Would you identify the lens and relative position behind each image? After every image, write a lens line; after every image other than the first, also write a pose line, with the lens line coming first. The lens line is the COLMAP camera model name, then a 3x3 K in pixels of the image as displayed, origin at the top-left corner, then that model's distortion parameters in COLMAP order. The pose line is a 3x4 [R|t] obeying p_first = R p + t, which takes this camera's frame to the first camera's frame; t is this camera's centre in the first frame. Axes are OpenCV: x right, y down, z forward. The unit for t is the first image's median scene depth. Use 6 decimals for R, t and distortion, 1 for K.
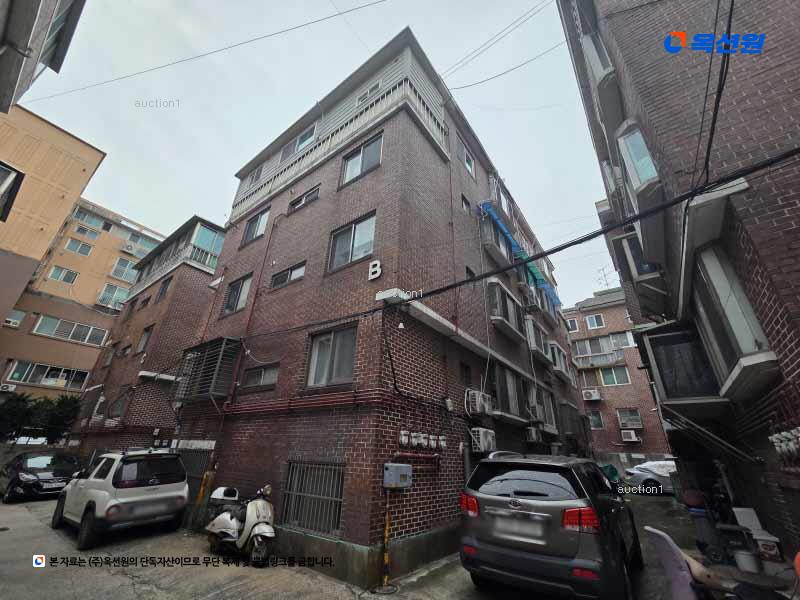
lens RADIAL K [[325.5, 0, 399.2], [0, 325.5, 298.2], [0, 0, 1]] dist [0.002624, -0.000253]
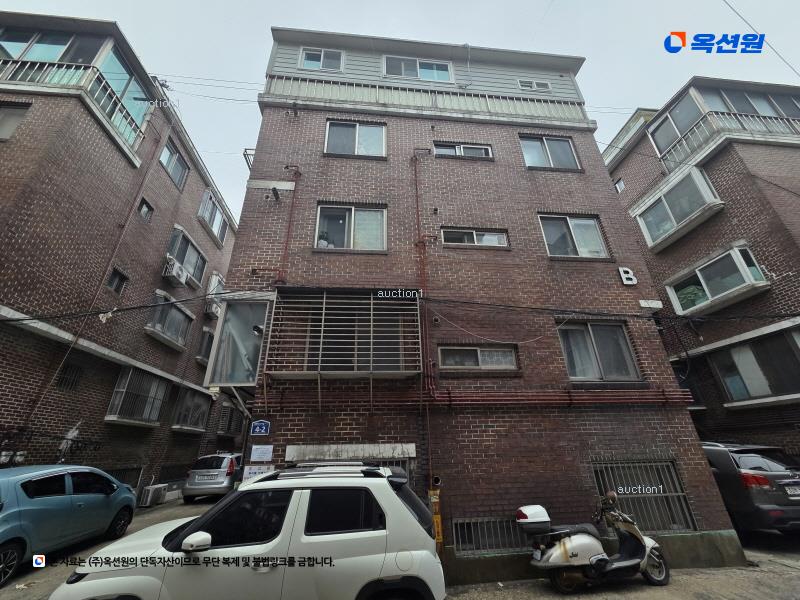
lens RADIAL K [[325.5, 0, 401.9], [0, 325.5, 302.2], [0, 0, 1]] dist [0.002624, -0.000253]
pose [[0.736094, 0.239544, 0.633076, -1.198563], [-0.251344, 0.965145, -0.072948, 0.242294], [-0.628484, -0.105423, 0.770645, 0.604694]]
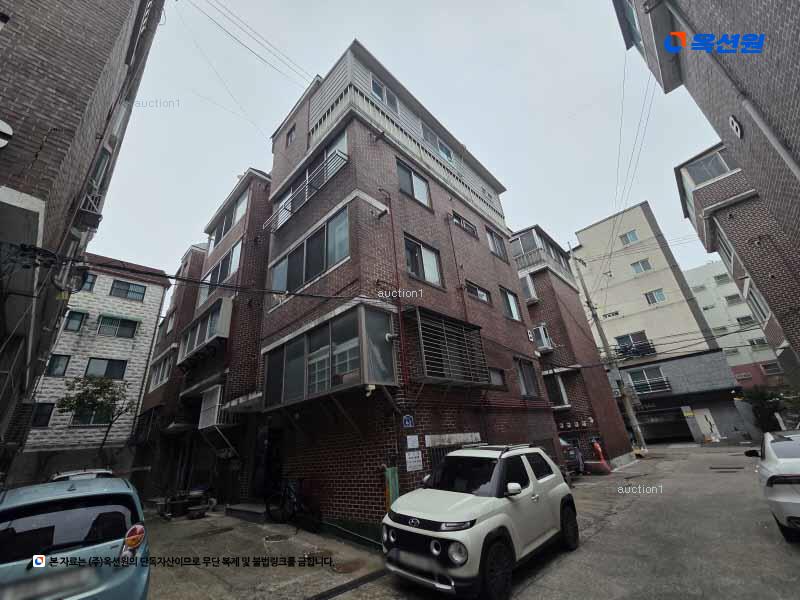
lens RADIAL K [[325.5, 0, 398.4], [0, 325.5, 300.5], [0, 0, 1]] dist [0.002624, -0.000253]
pose [[0.128568, 0.369427, 0.920323, -1.837755], [-0.346015, 0.886415, -0.307478, 0.531863], [-0.929378, -0.278914, 0.241792, 1.241968]]
